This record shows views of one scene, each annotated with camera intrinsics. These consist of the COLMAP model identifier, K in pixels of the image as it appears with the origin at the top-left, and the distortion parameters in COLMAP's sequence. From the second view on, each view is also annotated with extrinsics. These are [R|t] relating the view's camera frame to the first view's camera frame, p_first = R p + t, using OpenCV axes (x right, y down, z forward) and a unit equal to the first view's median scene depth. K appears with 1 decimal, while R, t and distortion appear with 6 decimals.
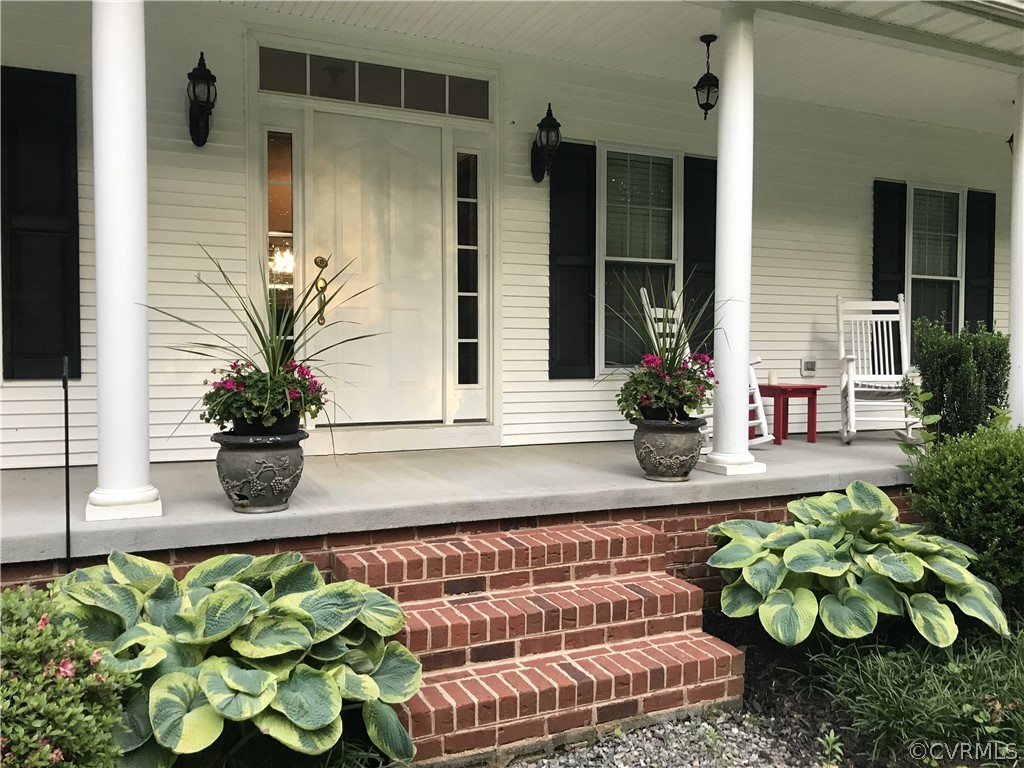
lens RADIAL K [[867.3, 0, 512.0], [0, 867.3, 360.2], [0, 0, 1]] dist [0.042541, -0.013043]
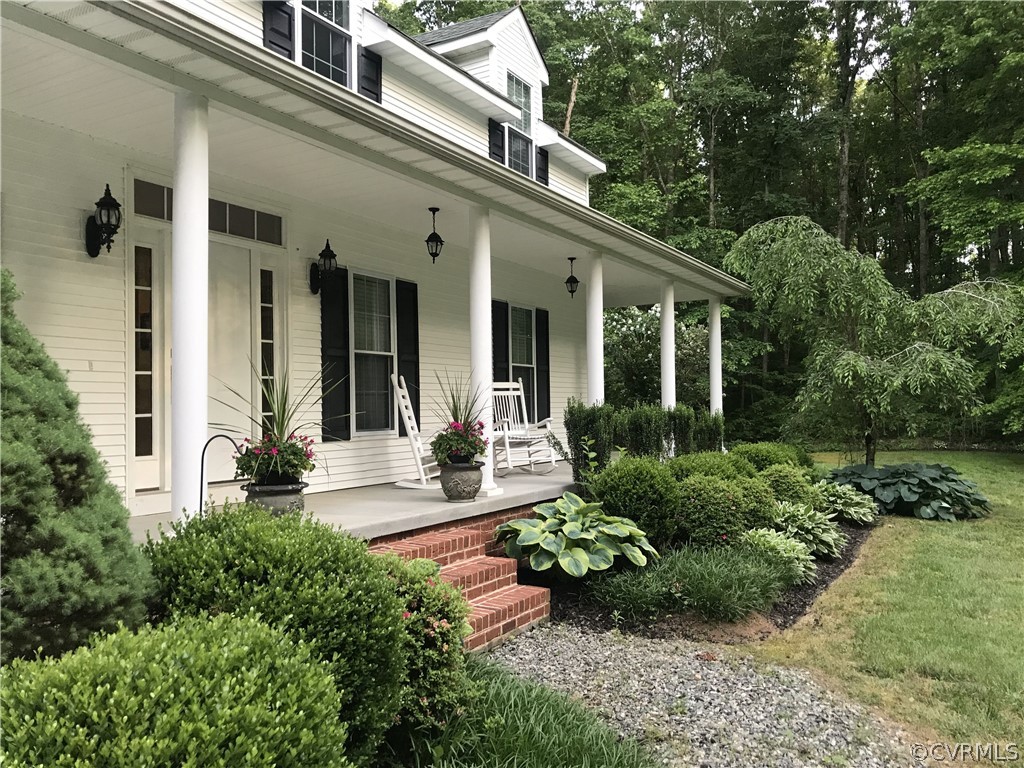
lens RADIAL K [[839.6, 0, 512.0], [0, 839.6, 384.0], [0, 0, 1]] dist [0.047592, -0.002530]
pose [[0.819809, 0.000804, 0.572636, -0.657939], [0.029569, 0.998605, -0.043735, -0.004932], [-0.571873, 0.052787, 0.818642, -0.316073]]
